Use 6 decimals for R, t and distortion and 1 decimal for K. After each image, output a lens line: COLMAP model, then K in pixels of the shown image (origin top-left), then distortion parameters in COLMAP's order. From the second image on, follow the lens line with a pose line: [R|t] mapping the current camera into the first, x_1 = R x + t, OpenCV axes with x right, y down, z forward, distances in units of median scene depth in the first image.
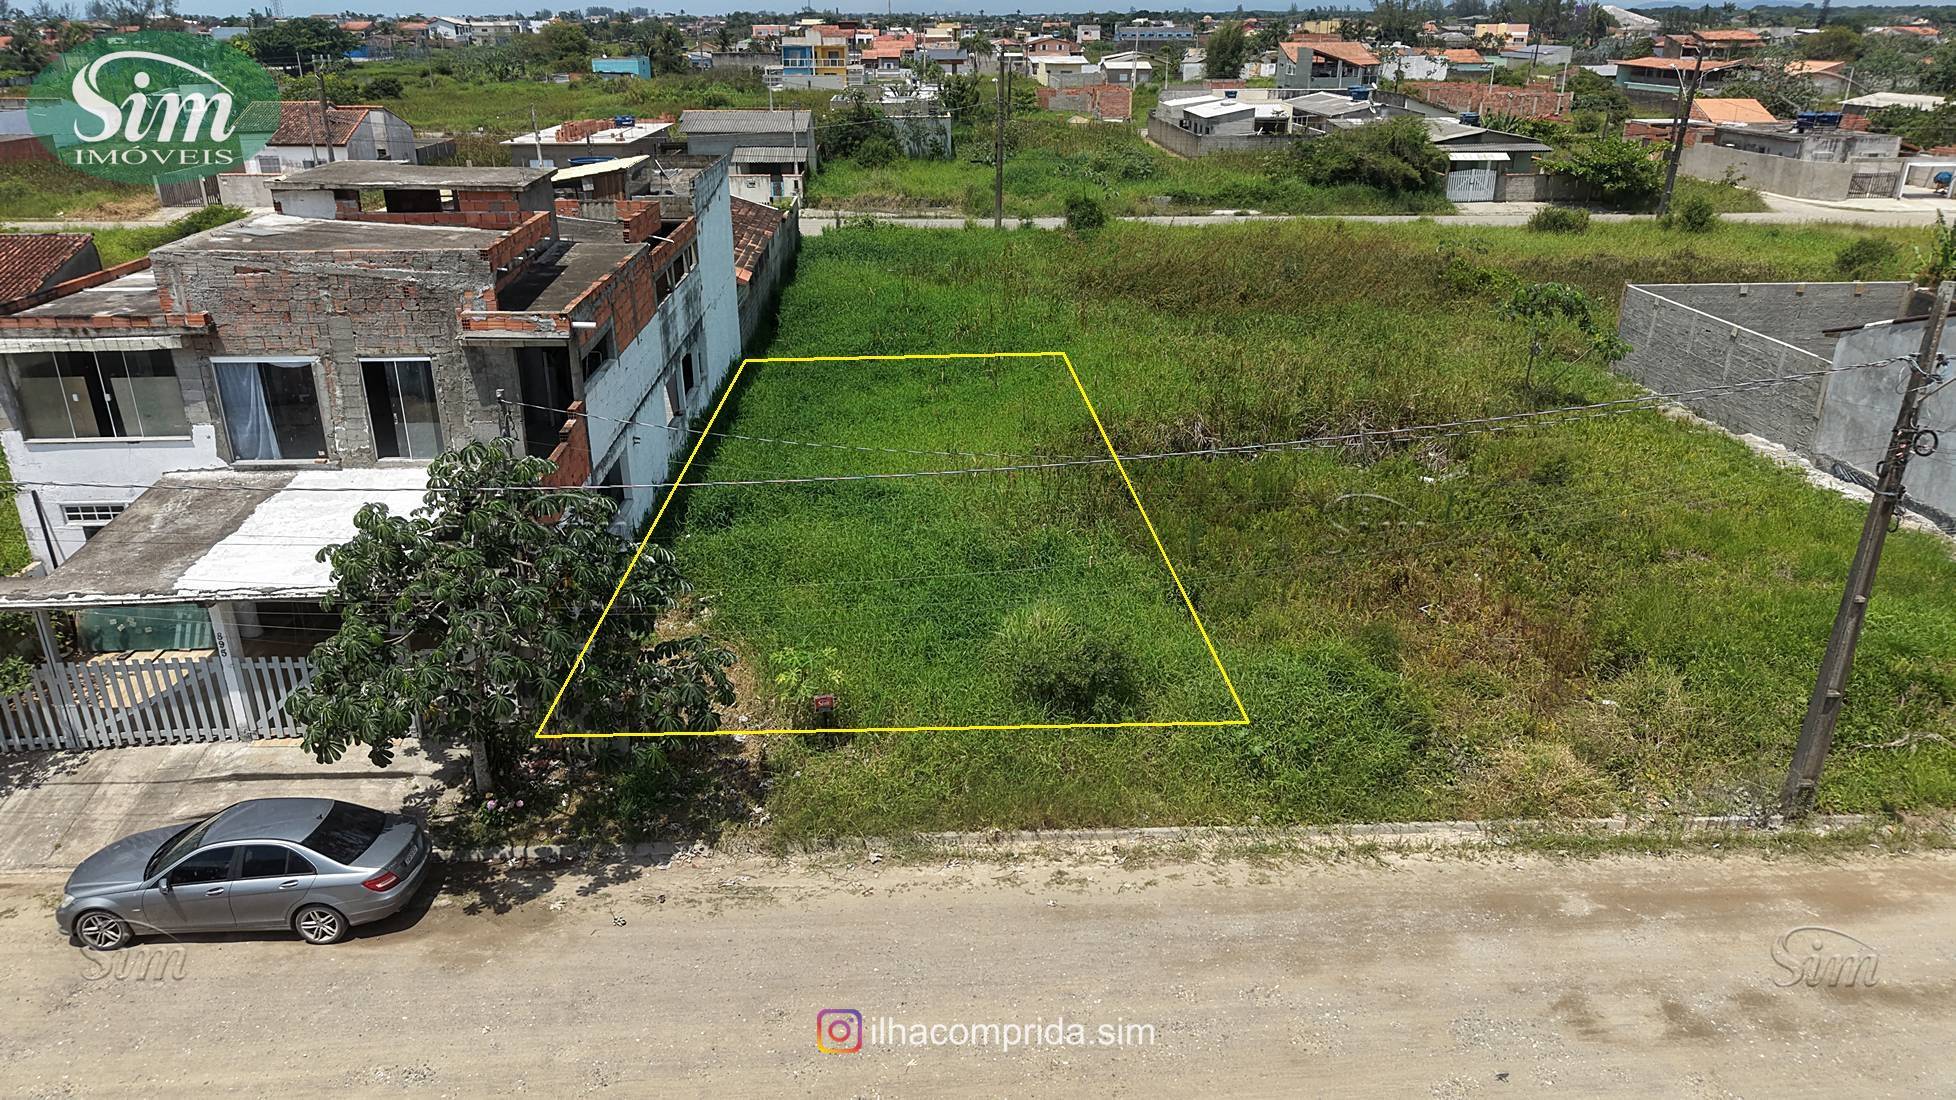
lens RADIAL K [[1305.1, 0, 983.4], [0, 1305.1, 544.8], [0, 0, 1]] dist [0.002852, -0.003789]
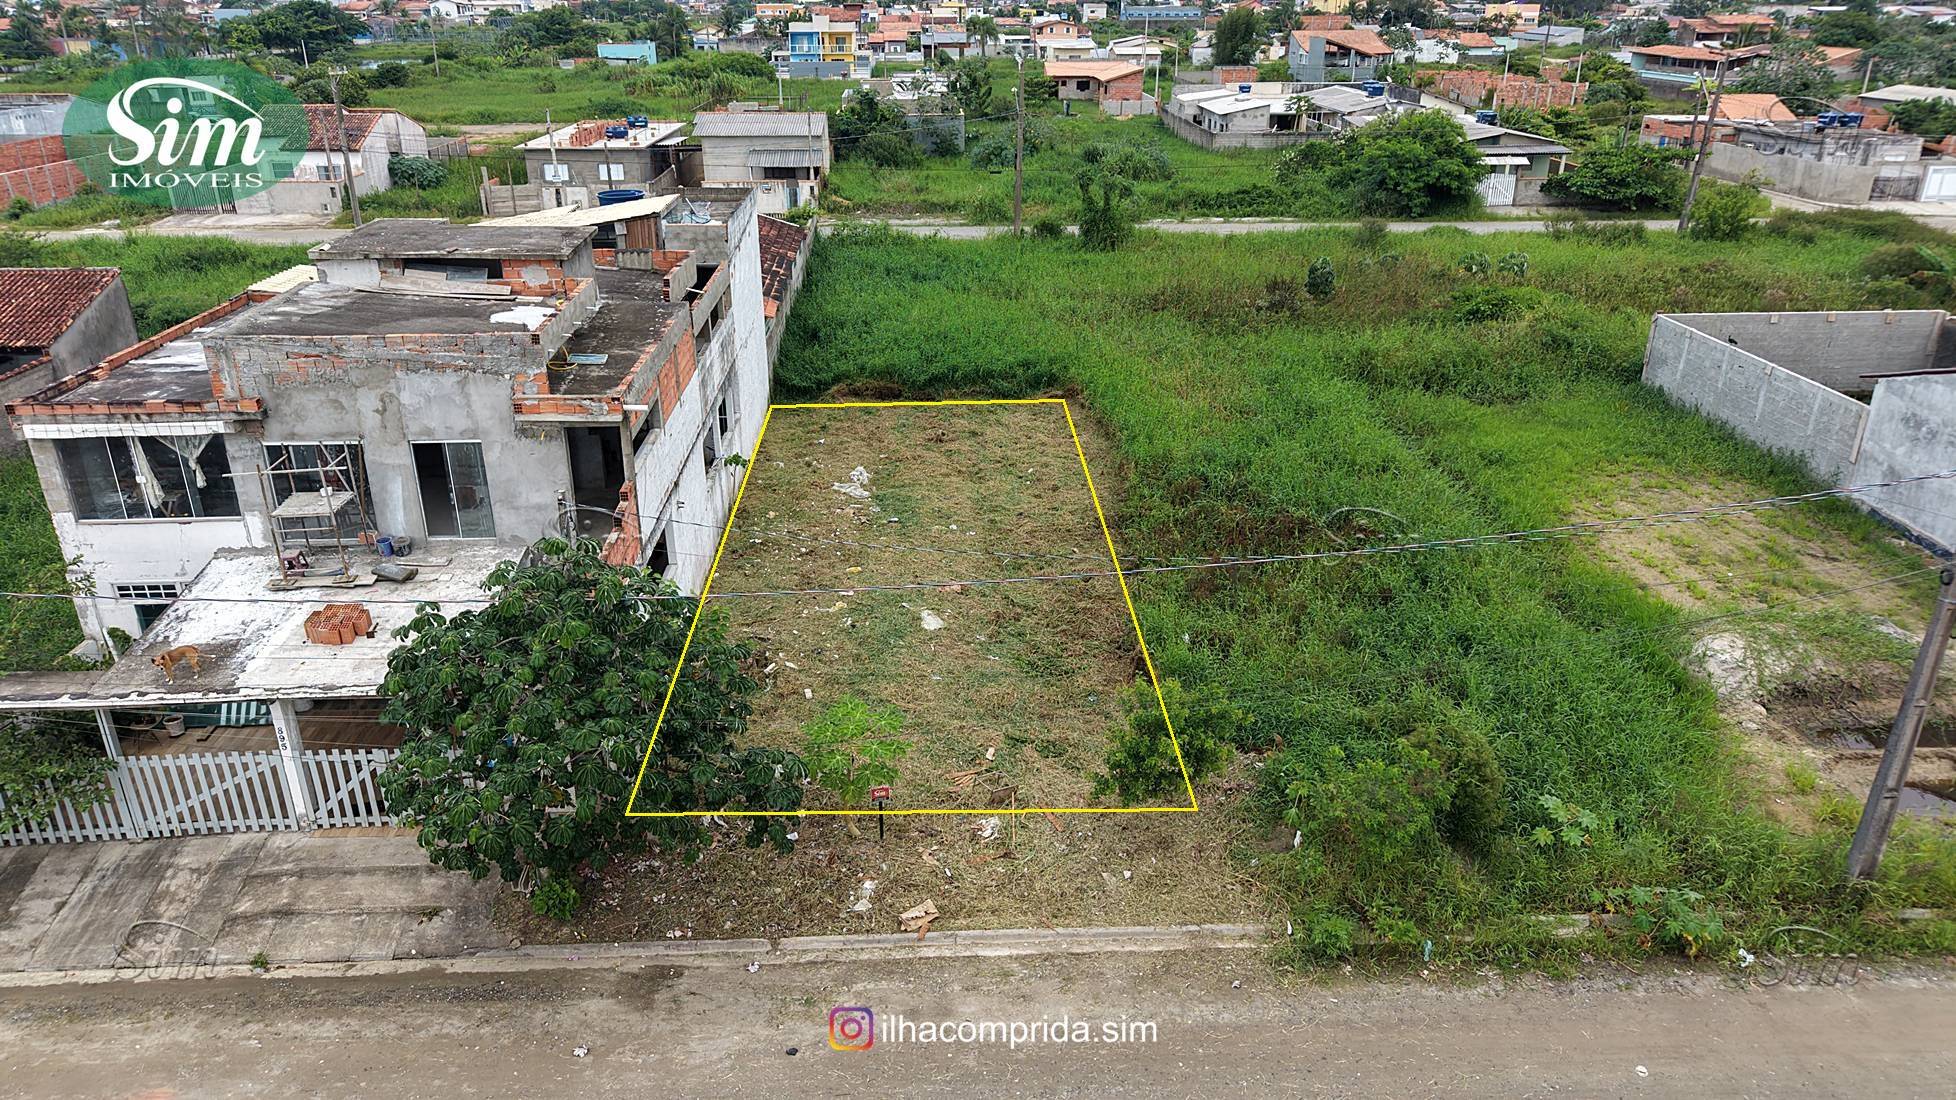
lens RADIAL K [[1305.1, 0, 981.9], [0, 1305.1, 546.5], [0, 0, 1]] dist [0.002852, -0.003789]
pose [[0.999998, 0.001562, -0.001484, -0.035144], [-0.001531, 0.999785, 0.020665, -0.073432], [0.001516, -0.020663, 0.999785, 0.001011]]
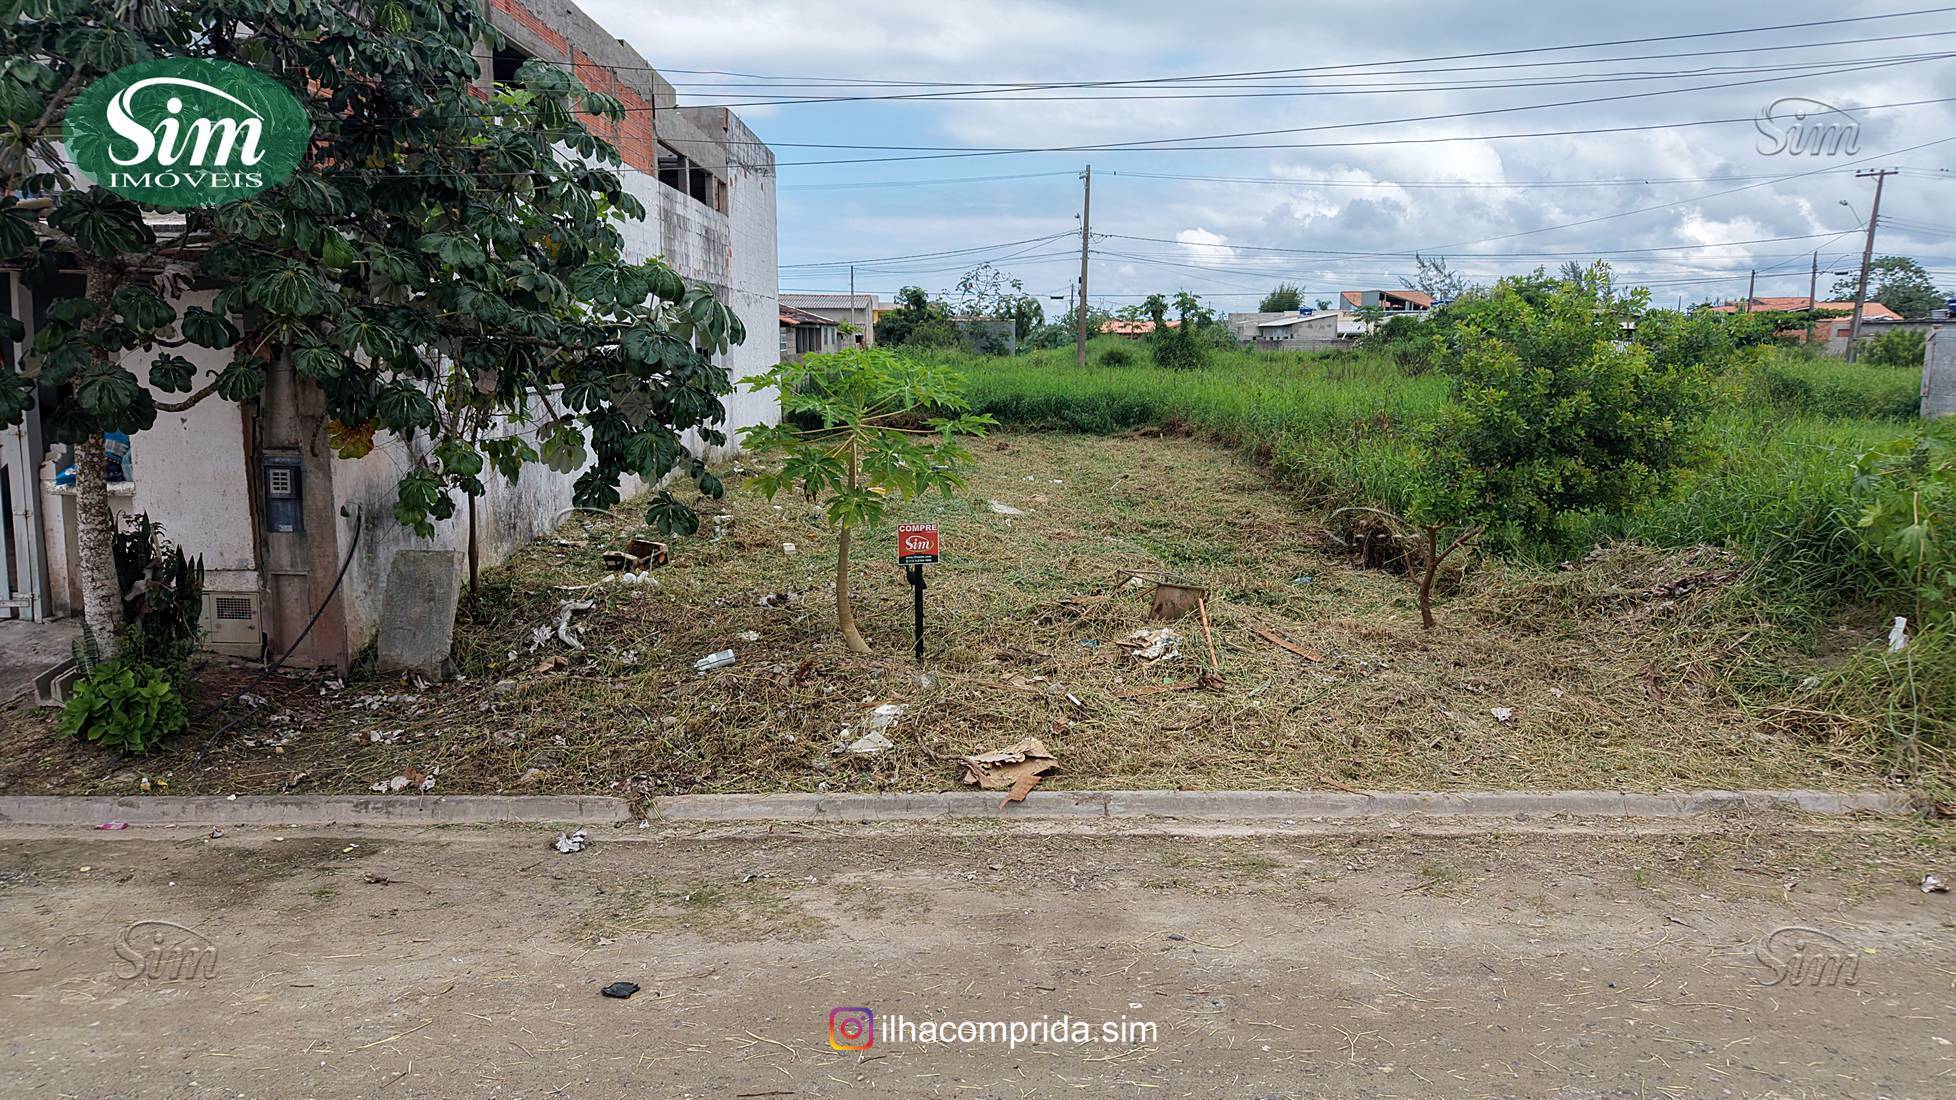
lens RADIAL K [[1305.1, 0, 975.9], [0, 1305.1, 551.1], [0, 0, 1]] dist [0.002852, -0.003789]
pose [[0.999345, 0.004038, -0.035976, -0.070451], [-0.011918, 0.975058, -0.221632, 0.181621], [0.034184, 0.221915, 0.974467, 0.458865]]
